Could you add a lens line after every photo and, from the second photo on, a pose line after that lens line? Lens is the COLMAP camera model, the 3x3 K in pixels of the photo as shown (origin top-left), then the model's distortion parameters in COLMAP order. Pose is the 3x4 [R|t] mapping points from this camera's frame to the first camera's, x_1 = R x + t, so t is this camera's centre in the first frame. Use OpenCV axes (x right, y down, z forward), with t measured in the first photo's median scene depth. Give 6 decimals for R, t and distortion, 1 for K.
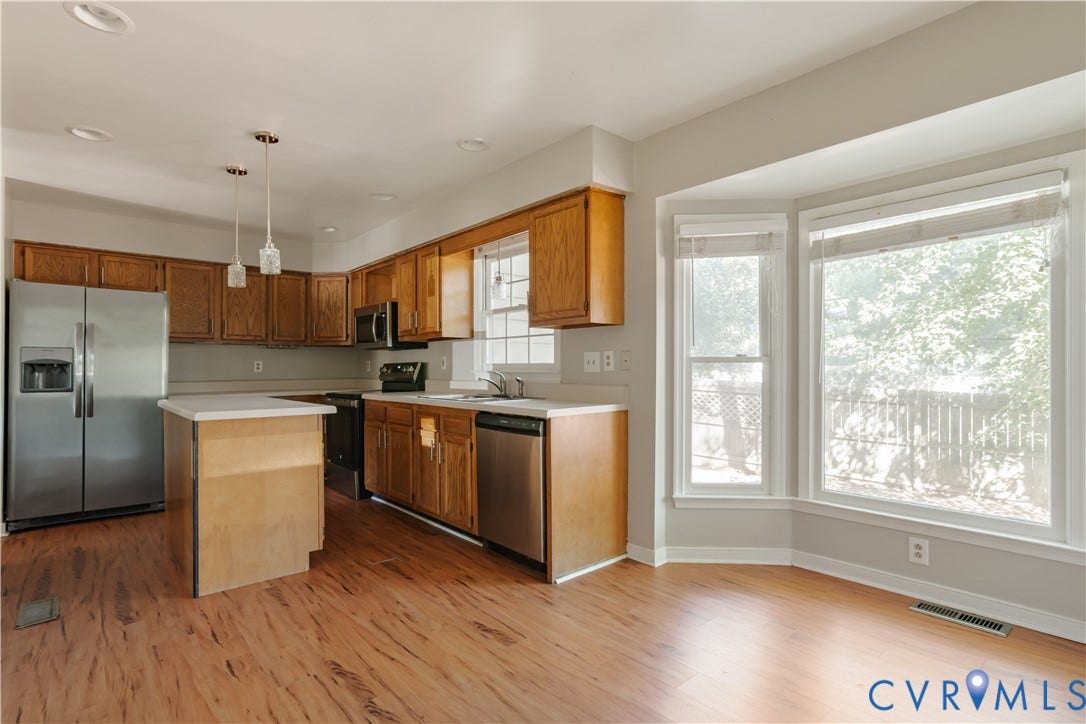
lens RADIAL K [[548.3, 0, 542.9], [0, 548.3, 373.3], [0, 0, 1]] dist [-0.013260, 0.007931]
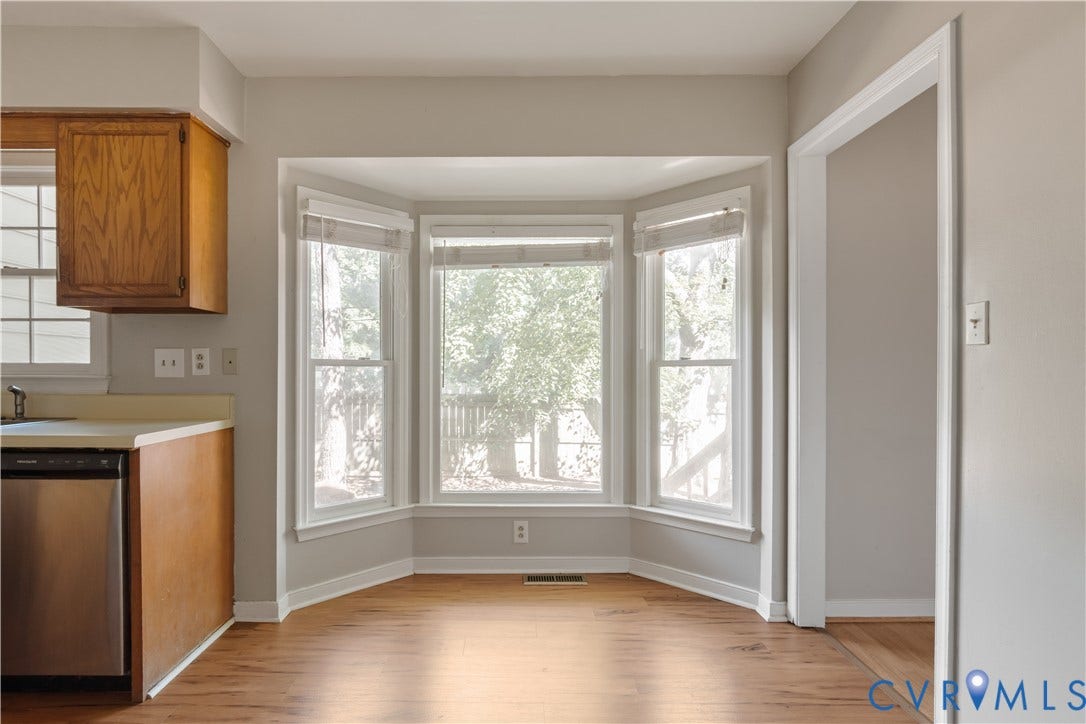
lens RADIAL K [[548.3, 0, 518.9], [0, 548.3, 379.2], [0, 0, 1]] dist [-0.013260, 0.007931]
pose [[0.654781, -0.004158, 0.755807, -0.162060], [0.003884, 0.999990, 0.002137, 0.000634], [-0.755808, 0.001536, 0.654791, 0.212100]]
